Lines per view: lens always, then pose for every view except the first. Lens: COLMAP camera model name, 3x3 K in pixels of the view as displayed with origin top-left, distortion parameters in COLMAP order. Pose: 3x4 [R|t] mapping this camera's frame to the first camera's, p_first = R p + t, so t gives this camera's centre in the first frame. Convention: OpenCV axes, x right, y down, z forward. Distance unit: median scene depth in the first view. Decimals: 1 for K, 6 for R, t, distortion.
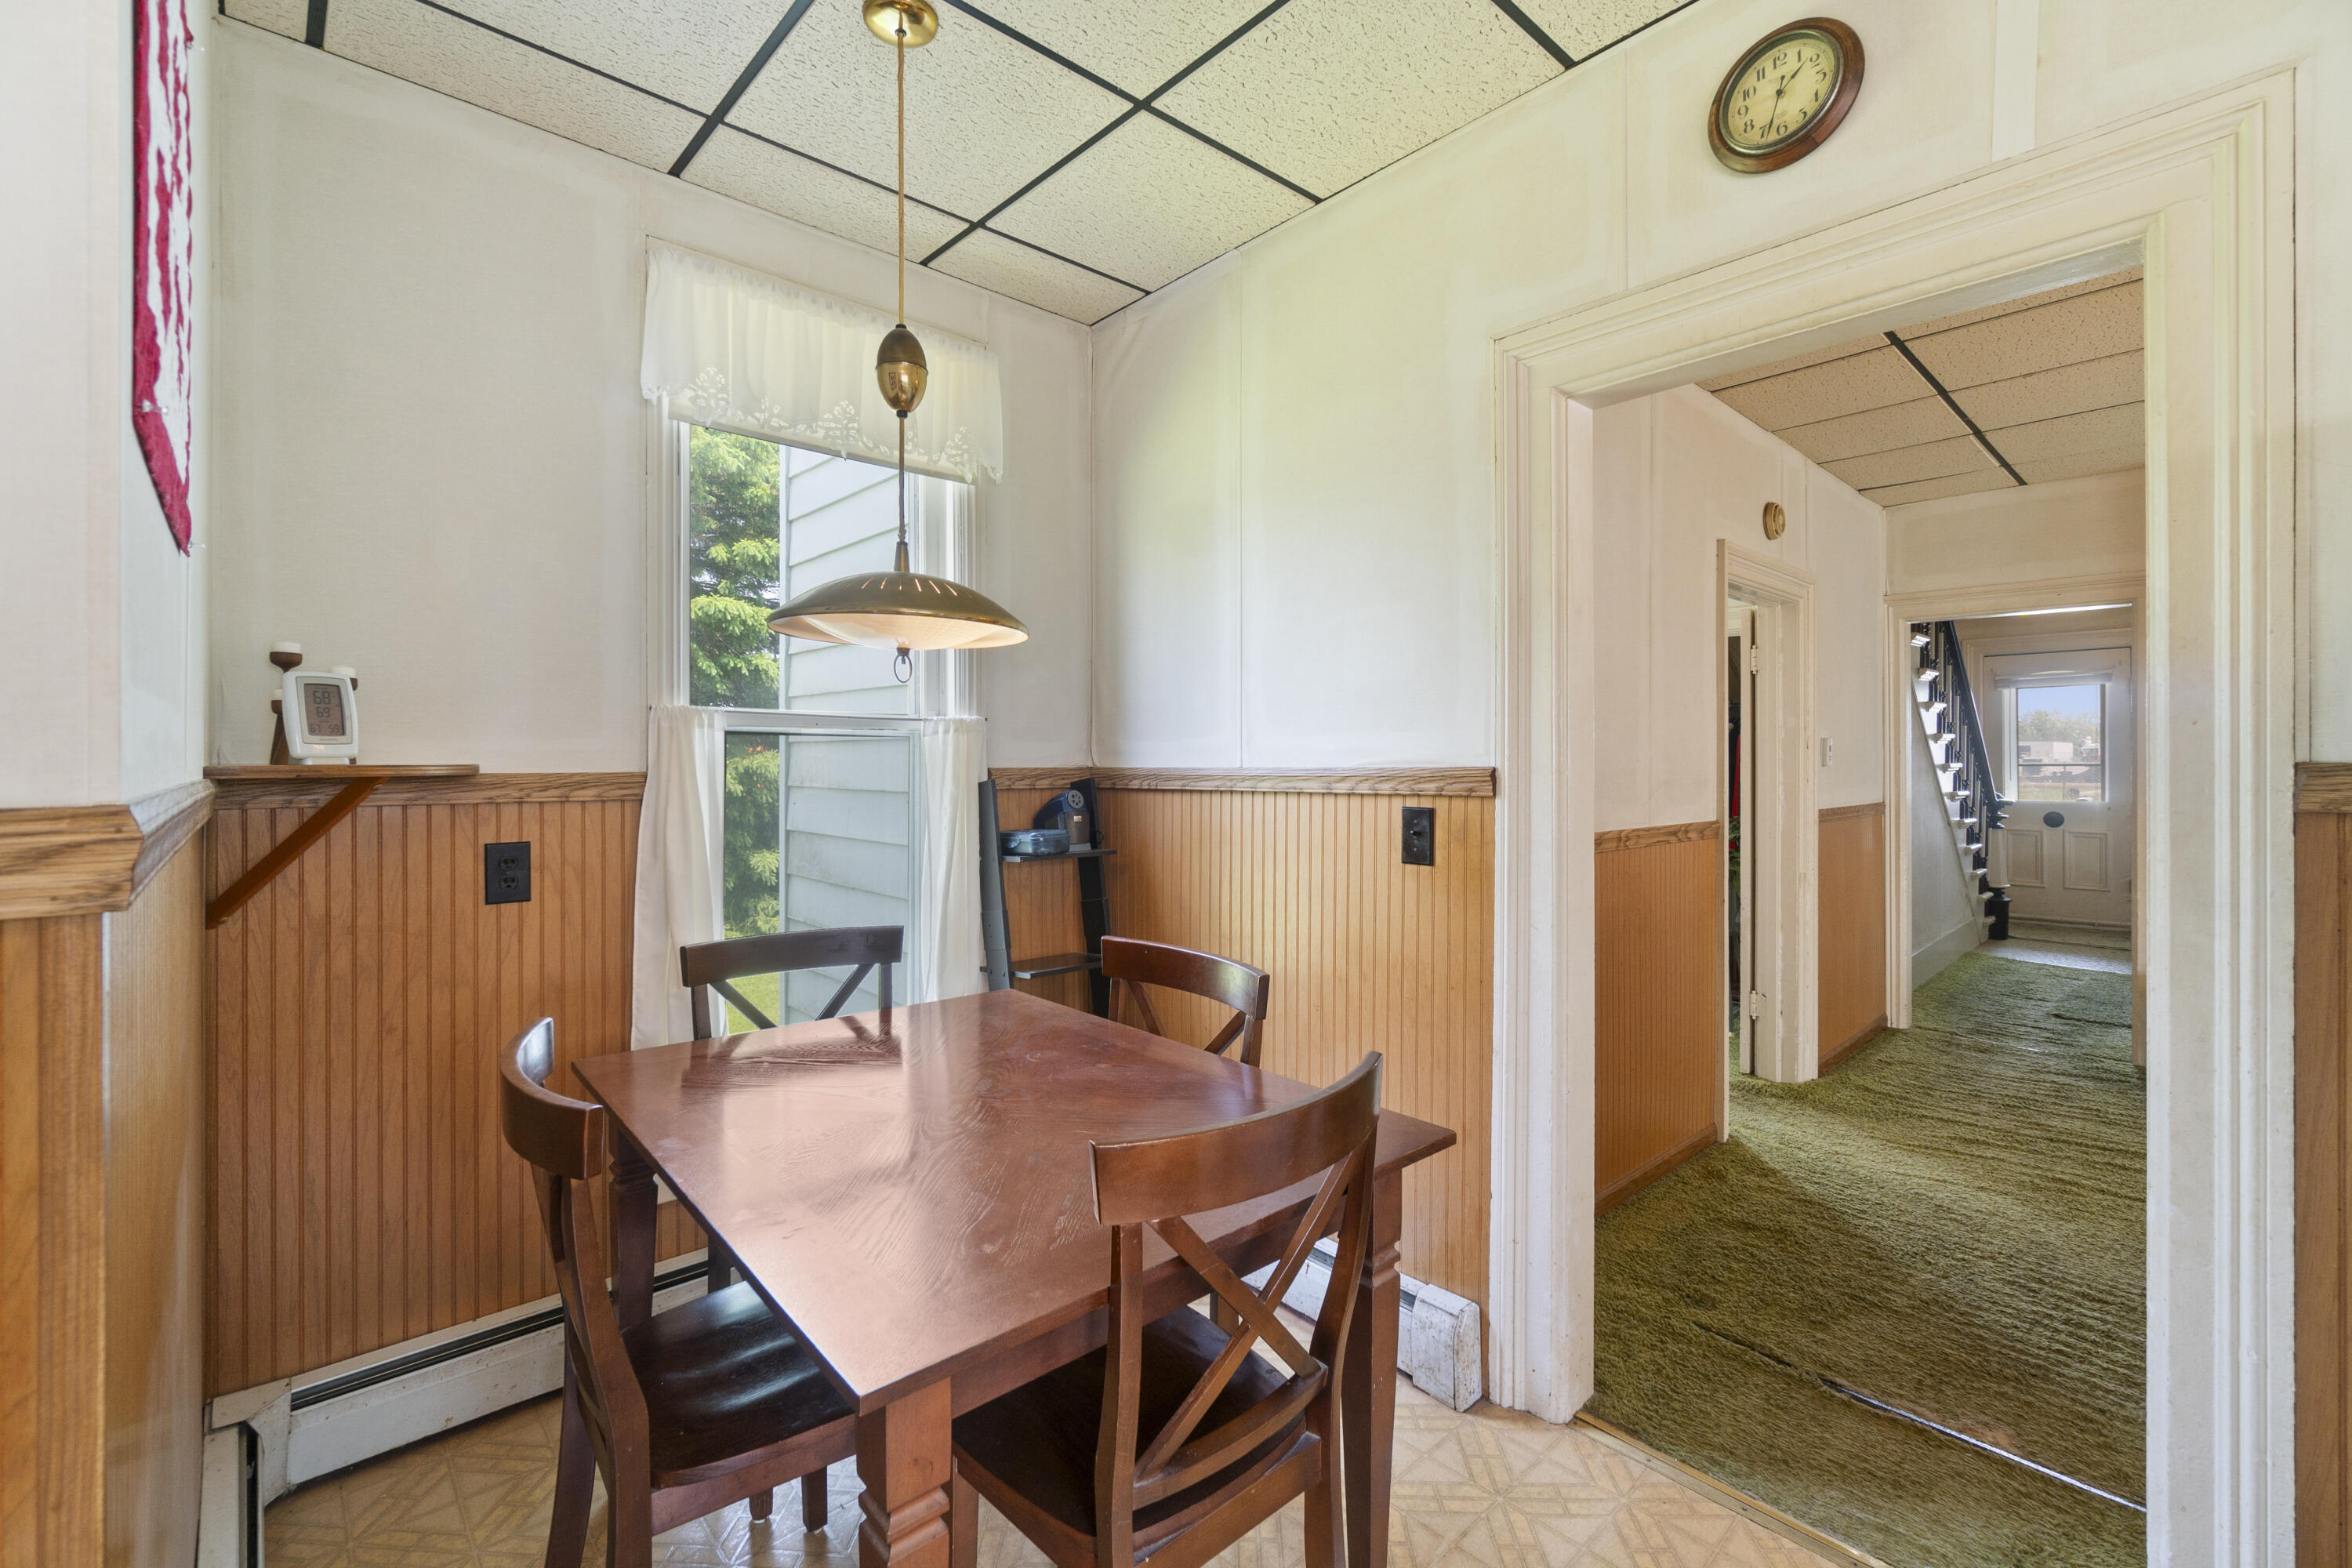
lens RADIAL K [[1017.4, 0, 1181.0], [0, 1017.4, 759.0], [0, 0, 1]] dist [-0.018557, 0.000271]
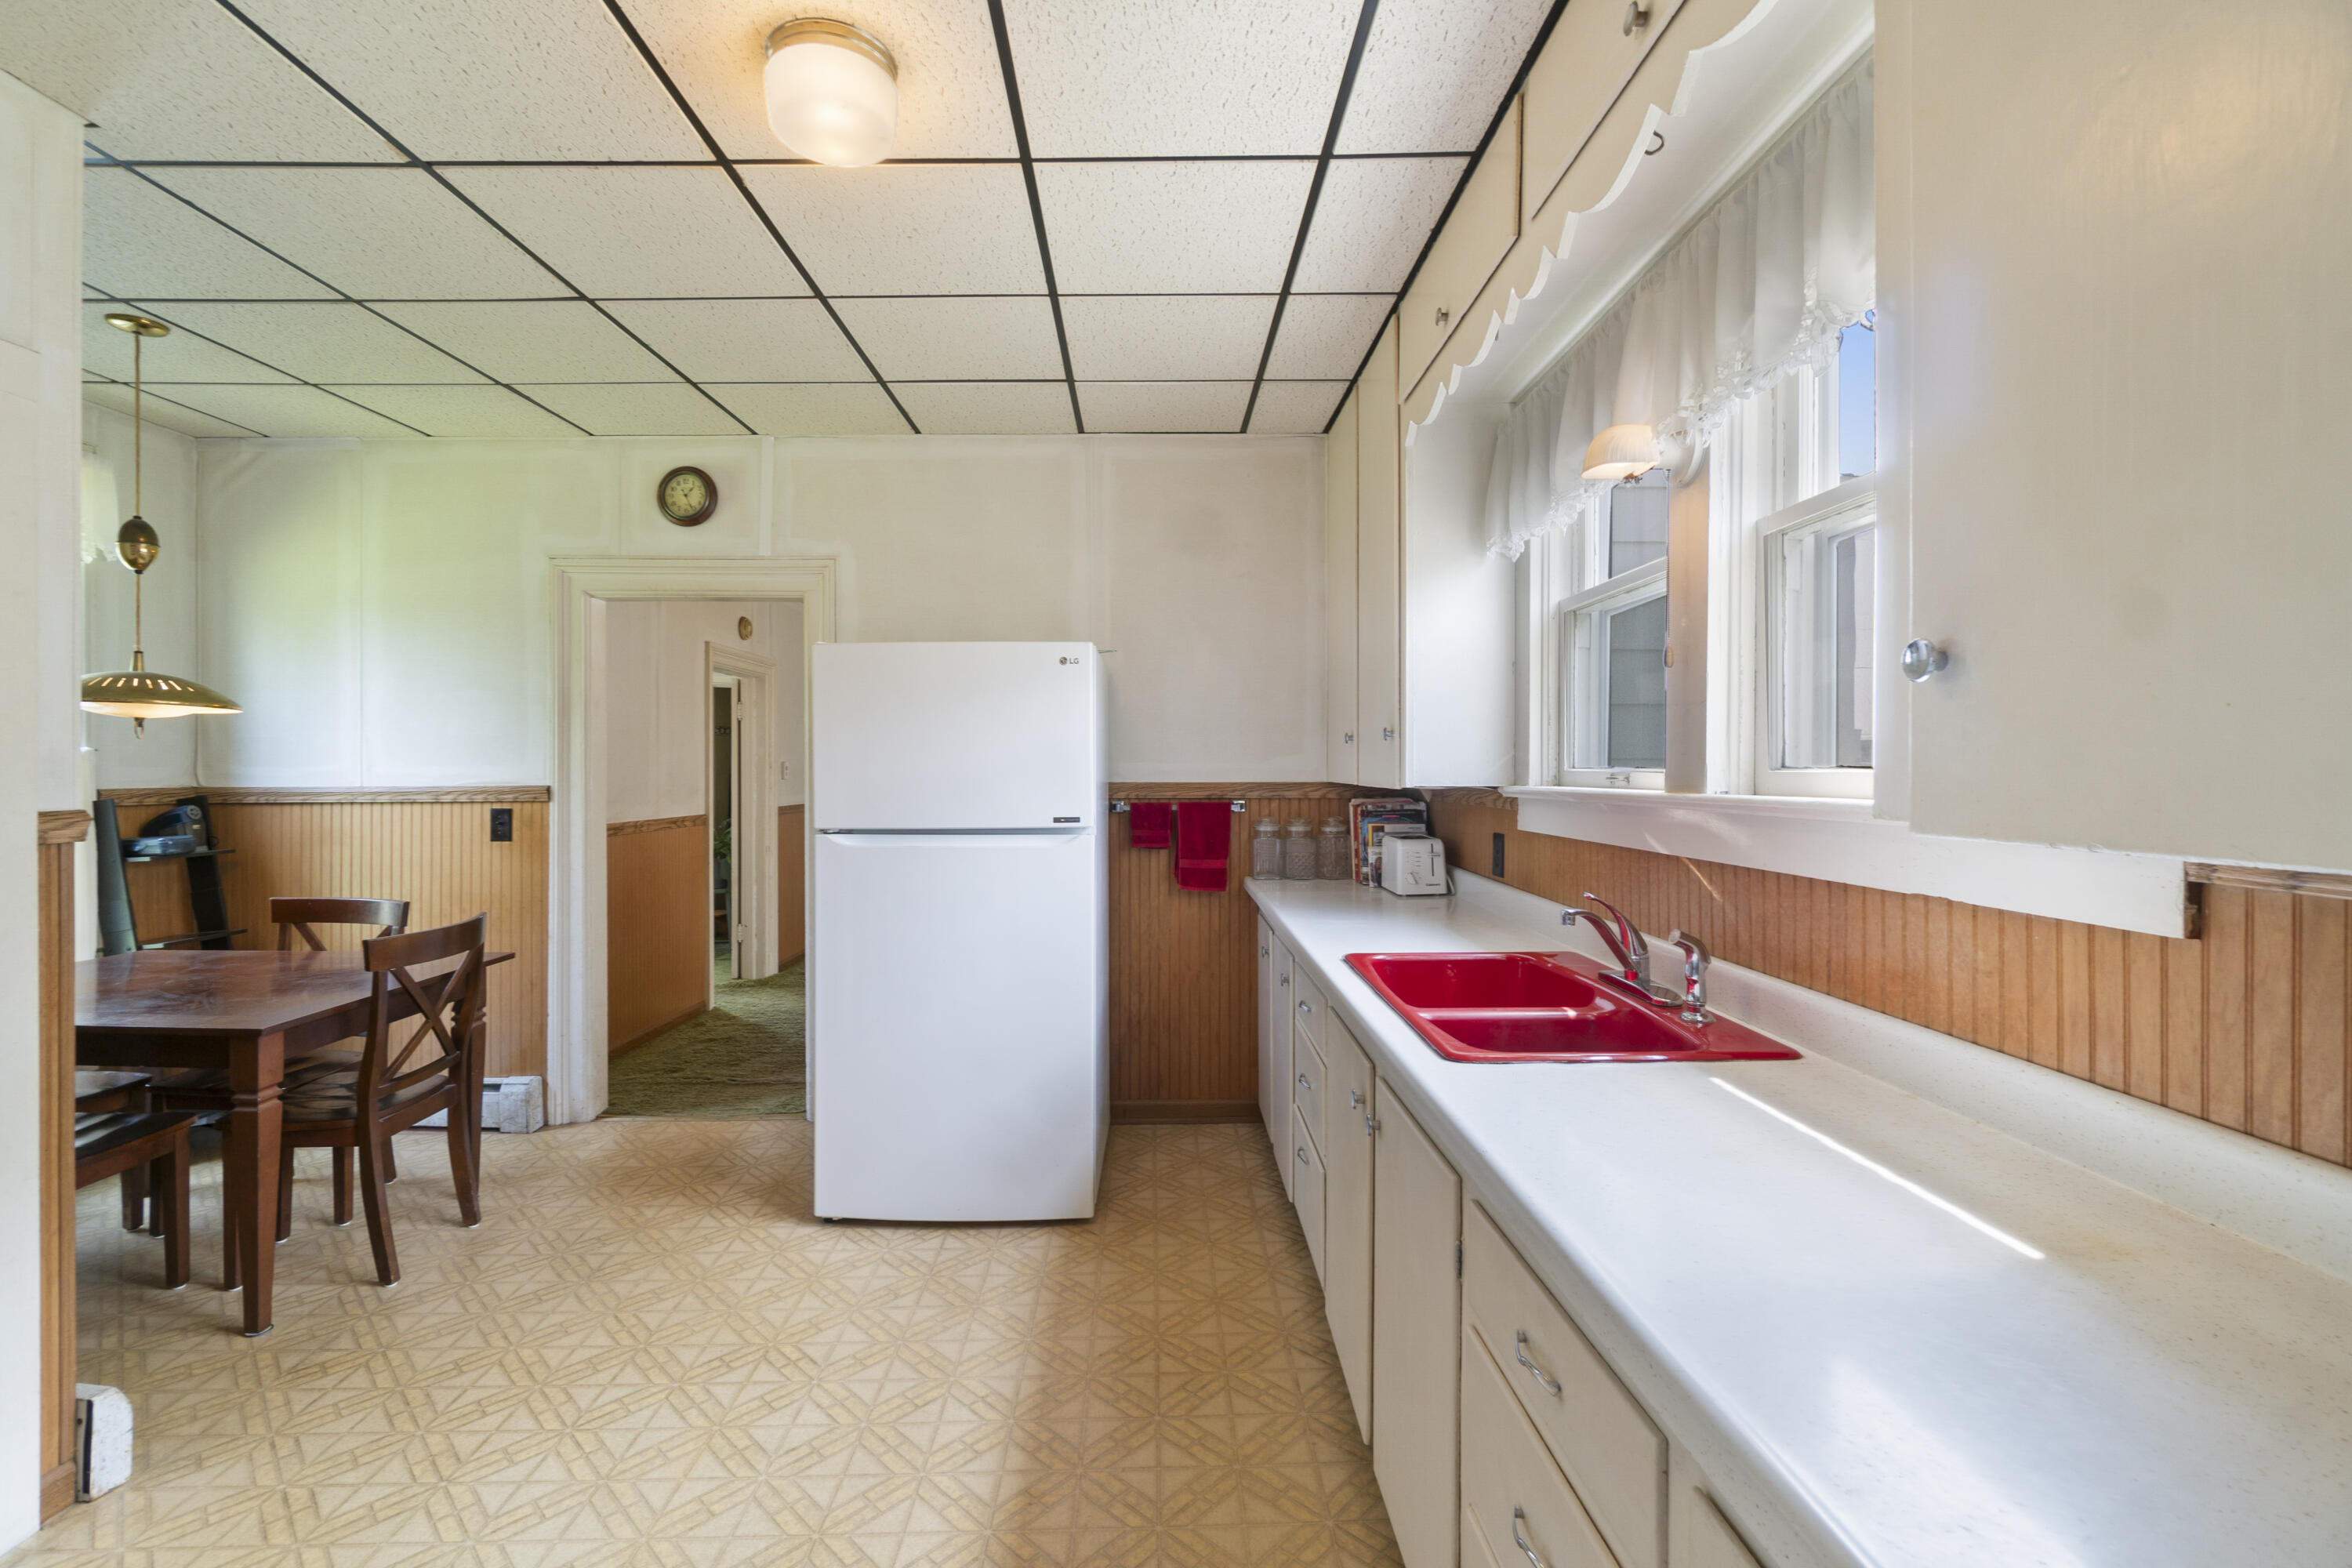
lens RADIAL K [[1011.0, 0, 1143.2], [0, 1011.0, 772.5], [0, 0, 1]] dist [-0.000564, 0.000382]
pose [[0.681523, -0.002907, 0.731791, -0.276008], [-0.001199, 0.999986, 0.005090, -0.024092], [-0.731796, -0.004347, 0.681510, -0.957924]]
